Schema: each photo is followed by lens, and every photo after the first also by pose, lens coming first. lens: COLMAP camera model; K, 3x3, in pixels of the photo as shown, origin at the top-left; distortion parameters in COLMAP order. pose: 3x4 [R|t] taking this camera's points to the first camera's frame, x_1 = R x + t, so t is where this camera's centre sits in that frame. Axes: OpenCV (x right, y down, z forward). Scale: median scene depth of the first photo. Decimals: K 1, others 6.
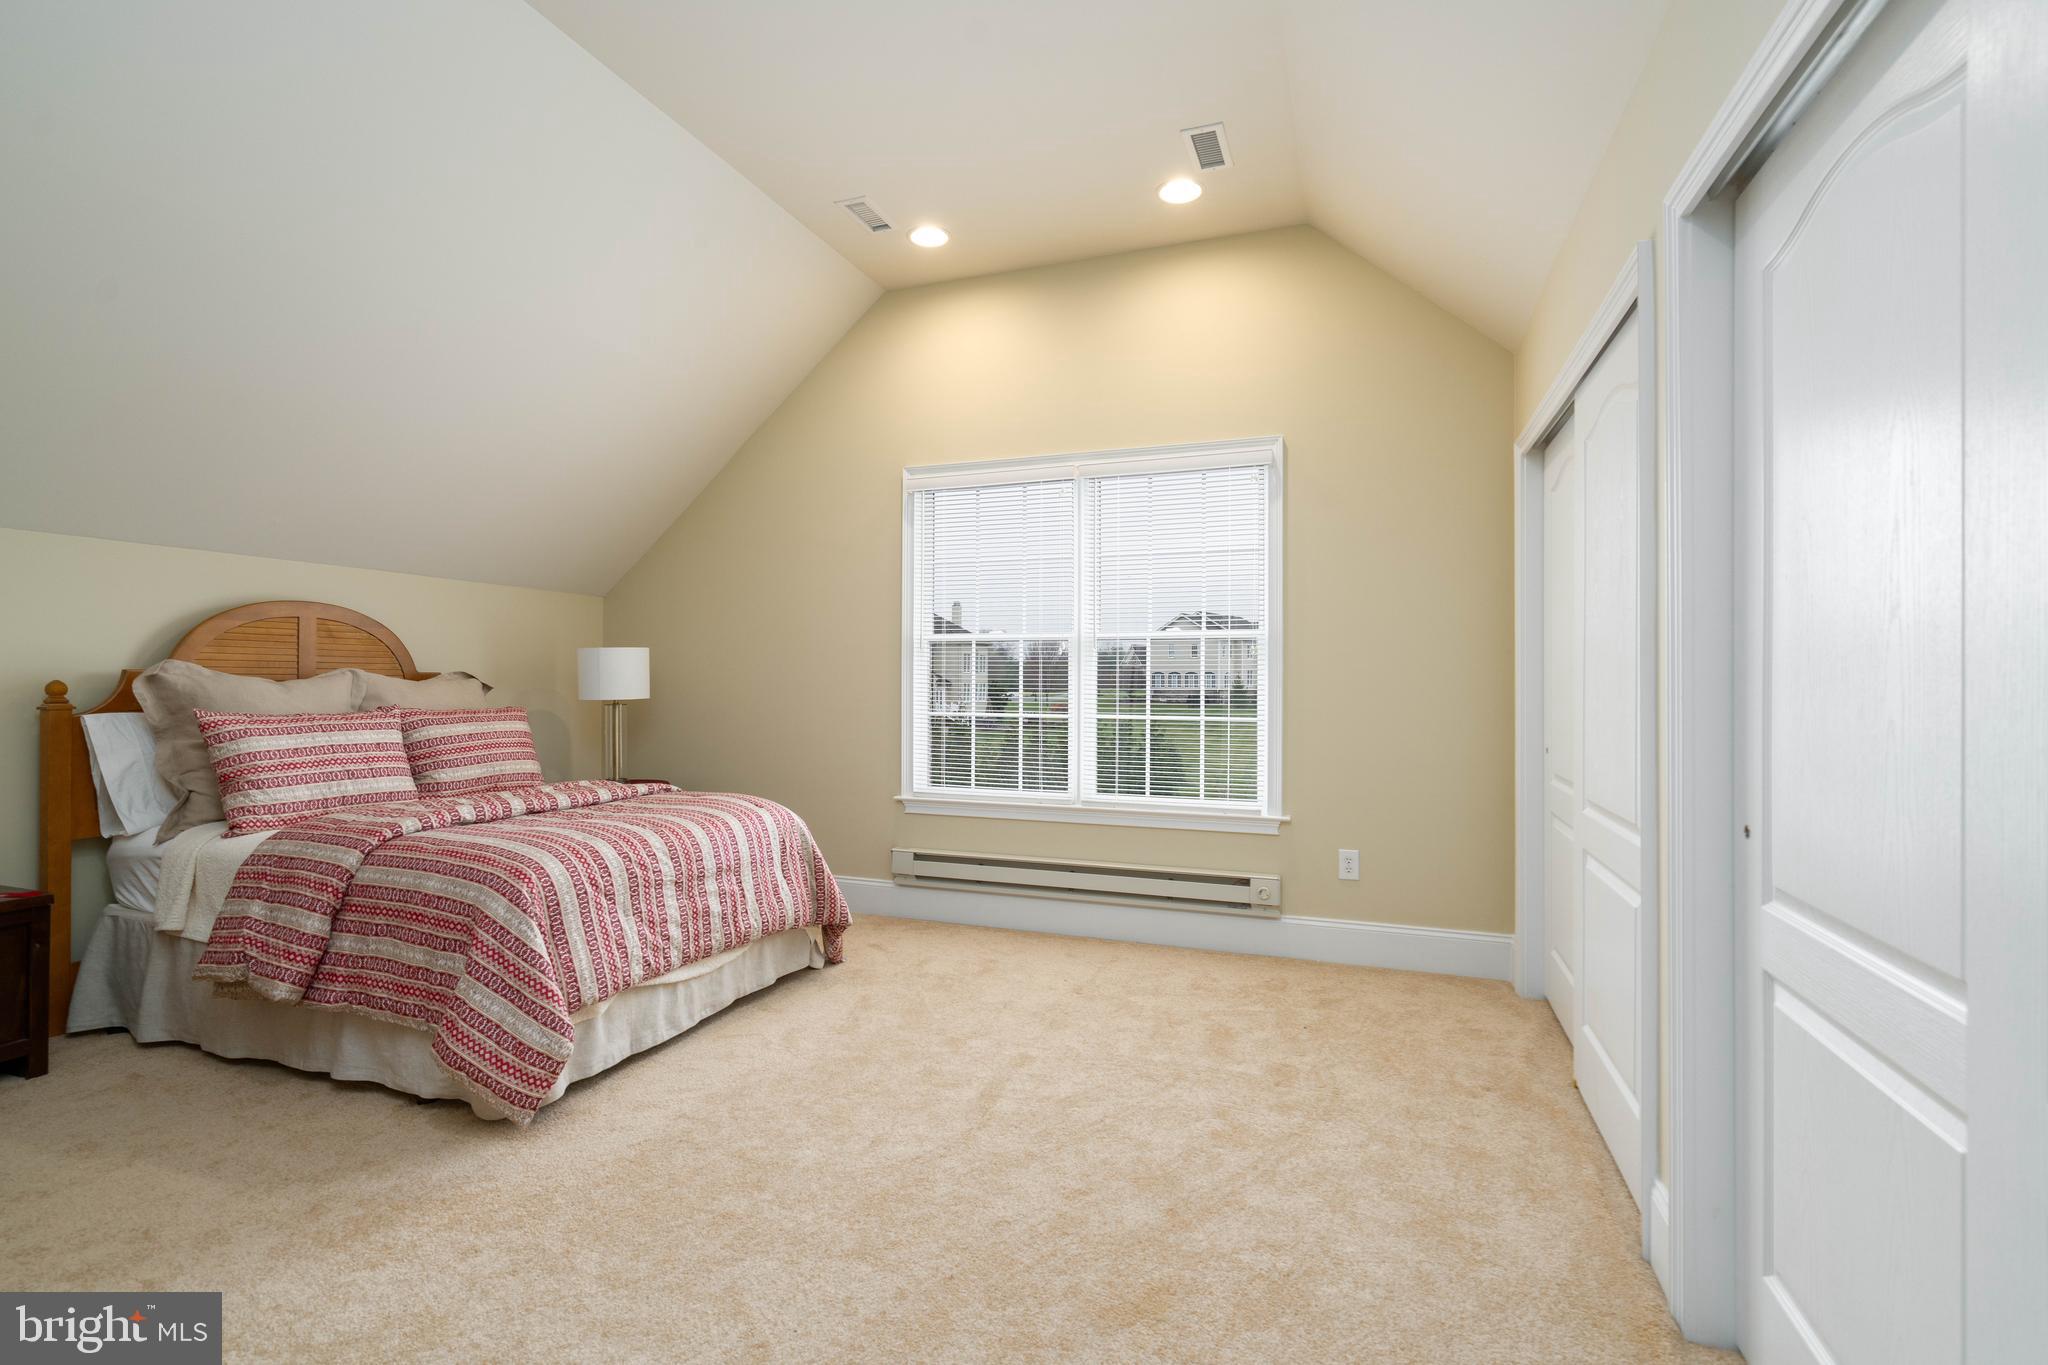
lens RADIAL K [[934.4, 0, 1020.1], [0, 934.4, 670.3], [0, 0, 1]] dist [-0.004784, 0.001961]
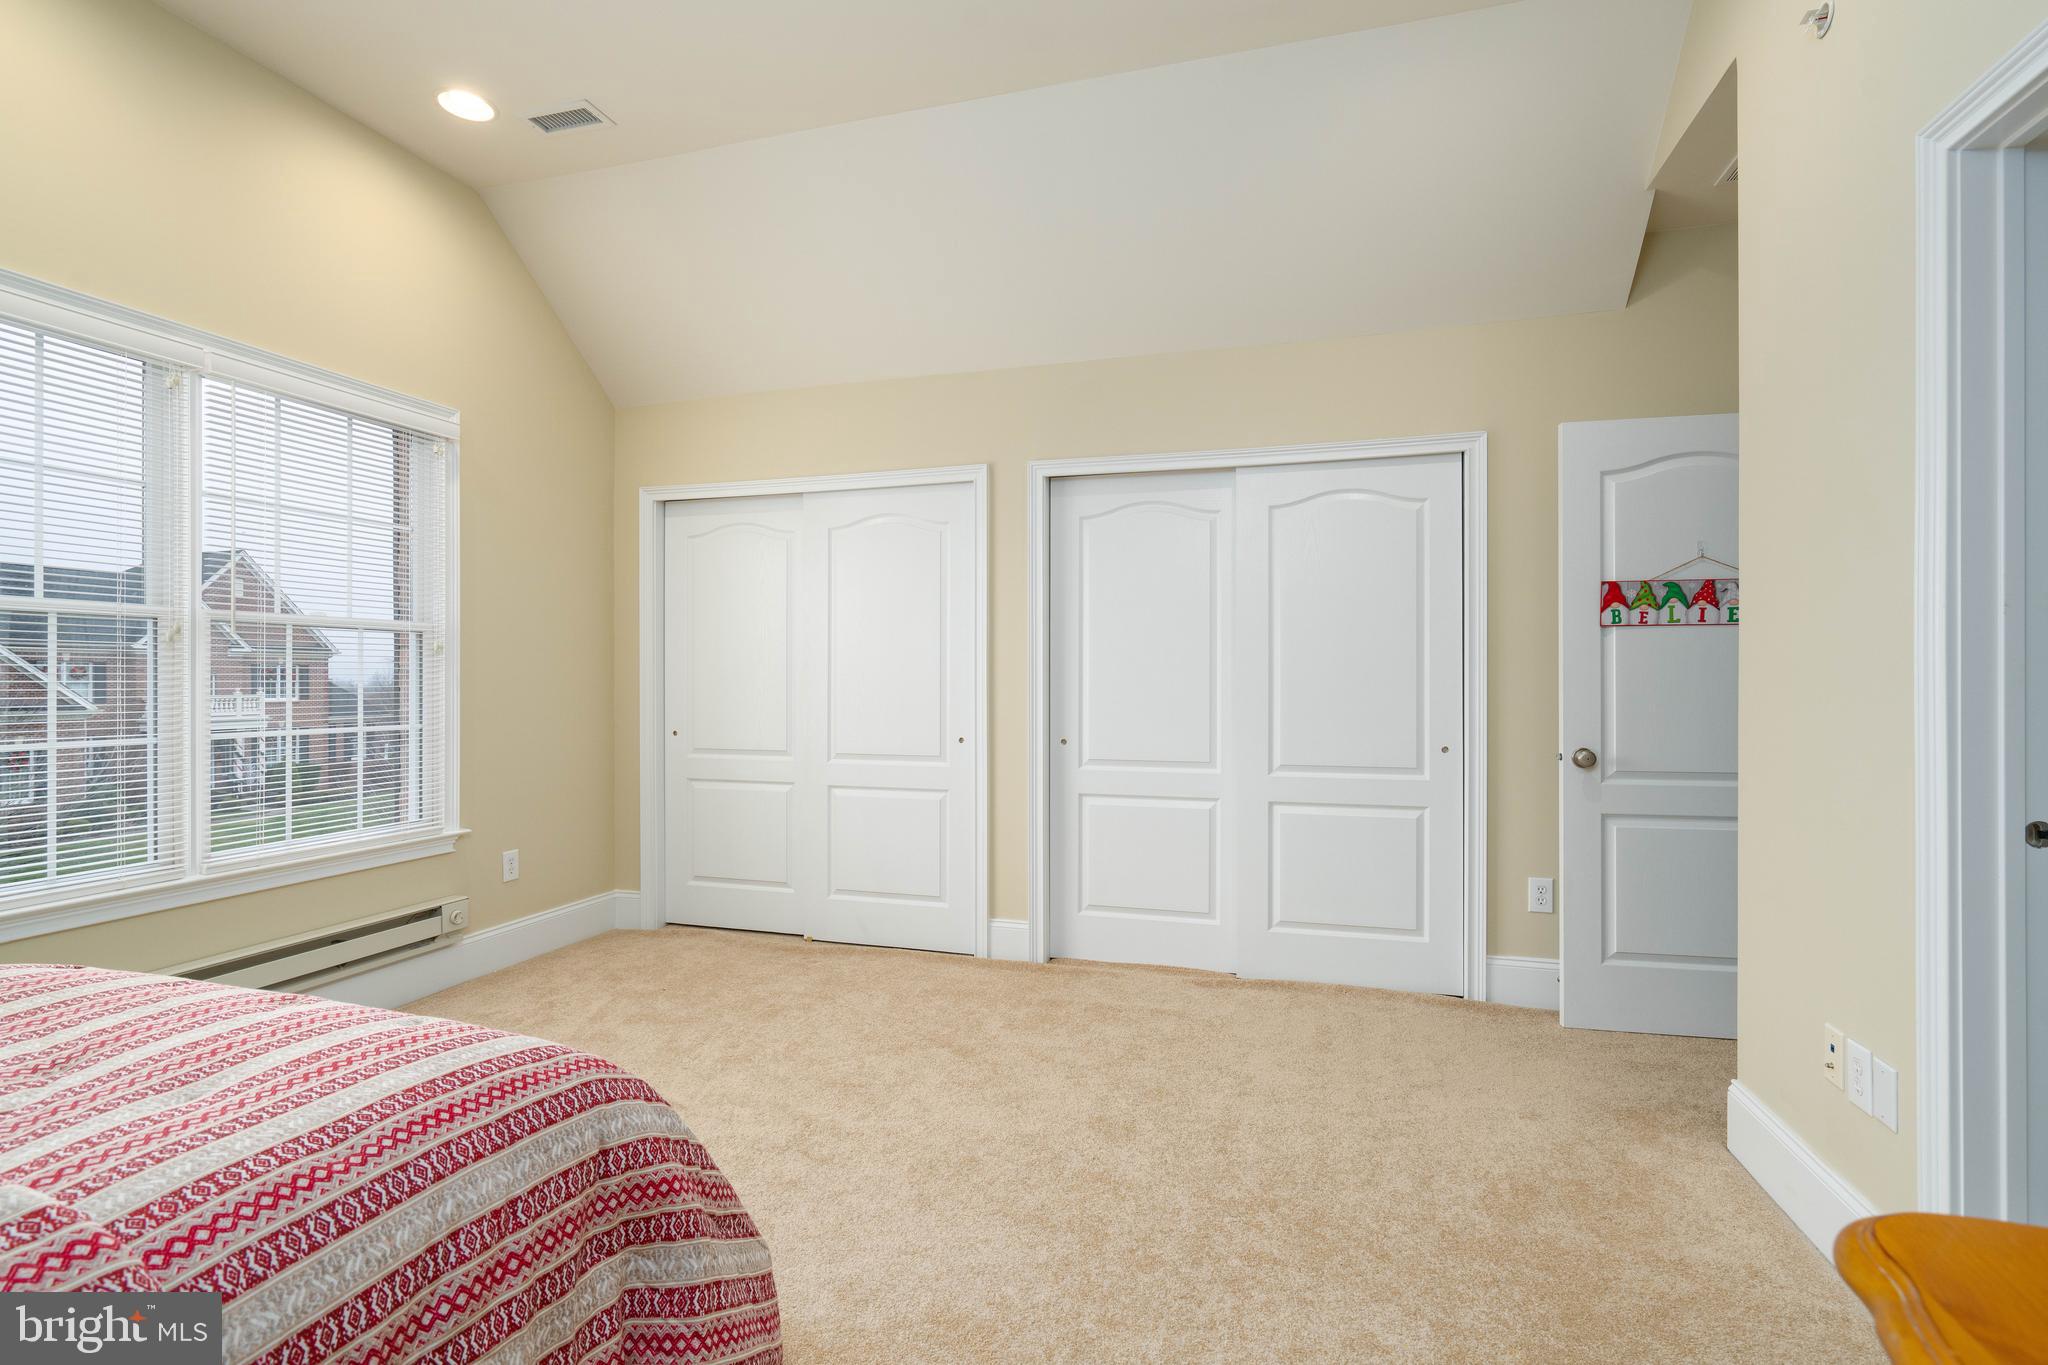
lens RADIAL K [[934.4, 0, 1026.6], [0, 934.4, 686.7], [0, 0, 1]] dist [-0.004784, 0.001961]
pose [[-0.075082, -0.005994, 0.997159, -0.683768], [-0.008889, 0.999946, 0.005342, 0.006418], [-0.997138, -0.008462, -0.075132, 0.525895]]
